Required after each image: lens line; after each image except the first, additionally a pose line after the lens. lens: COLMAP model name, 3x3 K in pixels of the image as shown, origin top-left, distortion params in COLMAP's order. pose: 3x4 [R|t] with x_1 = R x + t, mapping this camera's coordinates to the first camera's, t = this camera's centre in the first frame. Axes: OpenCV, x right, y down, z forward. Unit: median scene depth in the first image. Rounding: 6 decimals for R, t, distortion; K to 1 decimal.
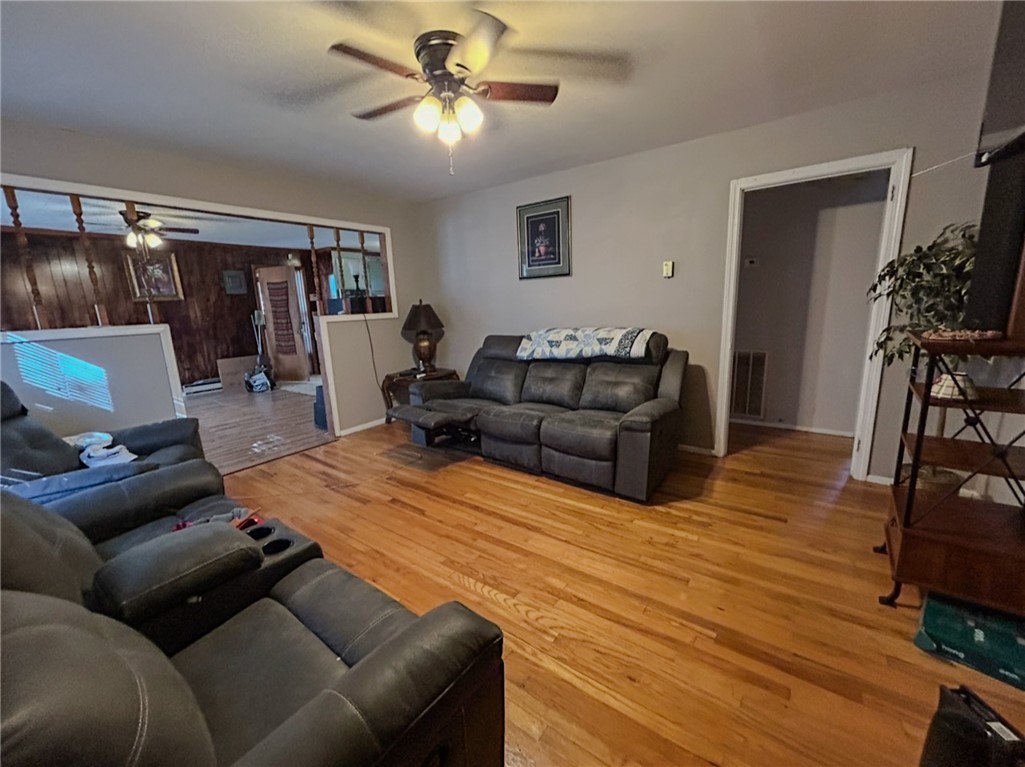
lens RADIAL K [[412.3, 0, 510.0], [0, 412.3, 383.5], [0, 0, 1]] dist [-0.001828, -0.000070]
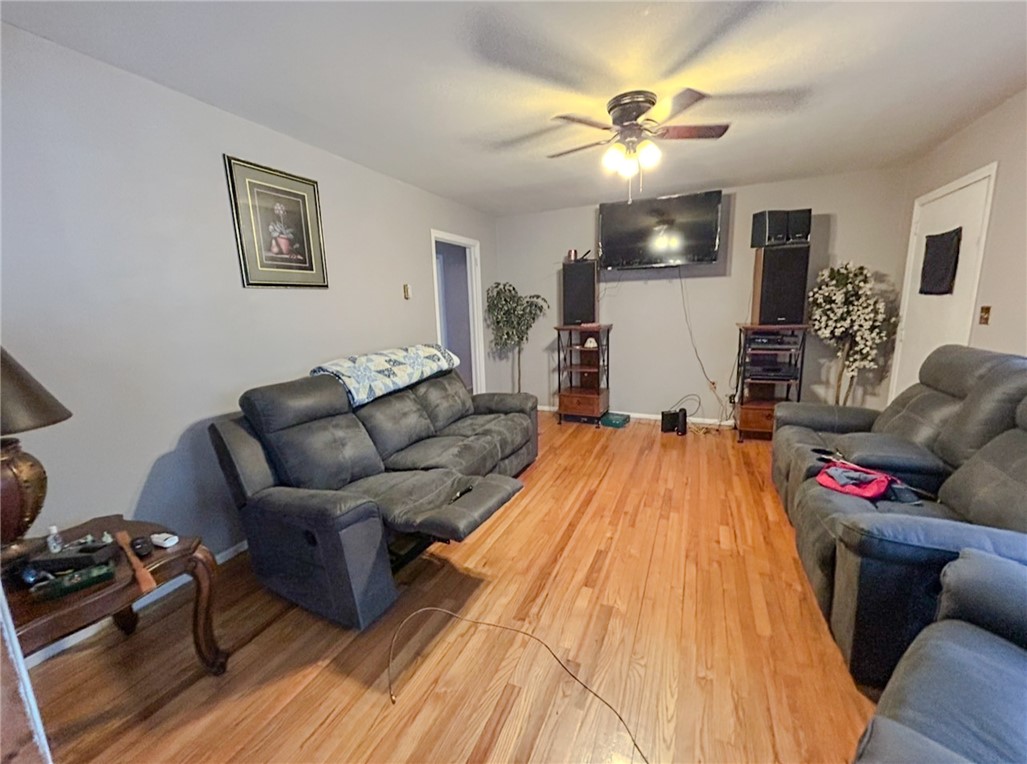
lens RADIAL K [[413.1, 0, 508.7], [0, 413.1, 379.1], [0, 0, 1]] dist [-0.001828, -0.000070]
pose [[-0.199895, -0.125760, 0.971713, -0.721949], [0.234453, 0.956780, 0.172058, -0.168331], [-0.951354, 0.262215, -0.161770, 0.921787]]
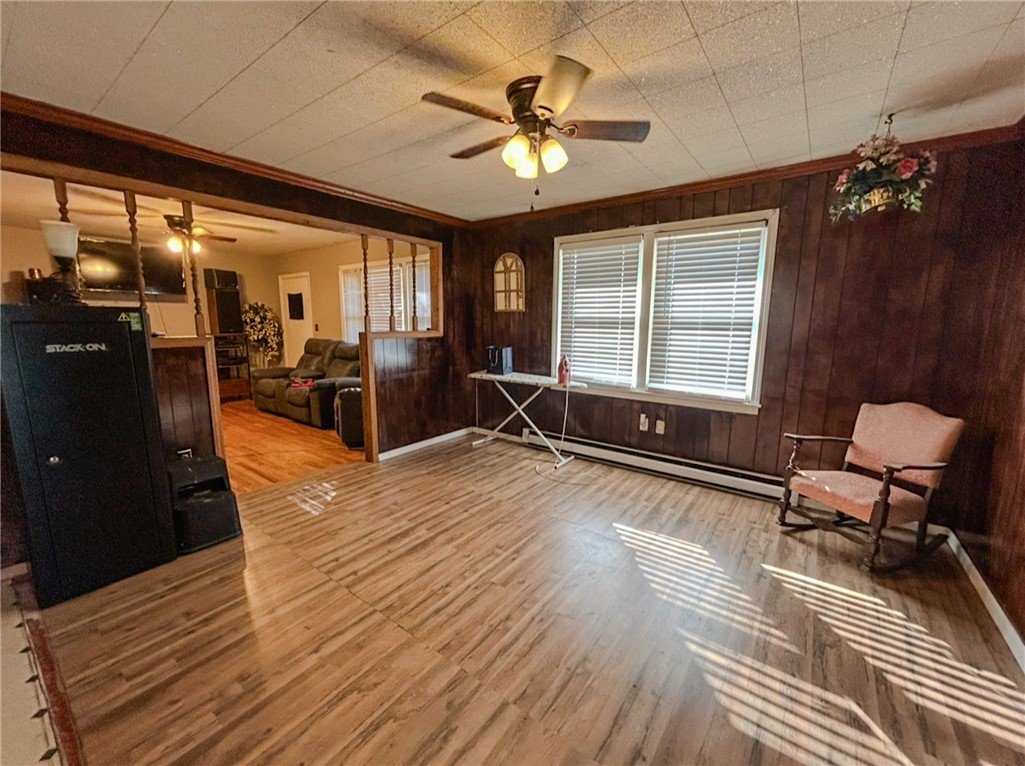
lens RADIAL K [[412.3, 0, 515.6], [0, 412.3, 387.0], [0, 0, 1]] dist [-0.001828, -0.000070]
pose [[-0.999426, 0.033858, -0.001047, -1.026107], [0.031355, 0.936354, 0.349653, -0.308757], [0.012819, 0.349420, -0.936879, 1.713292]]
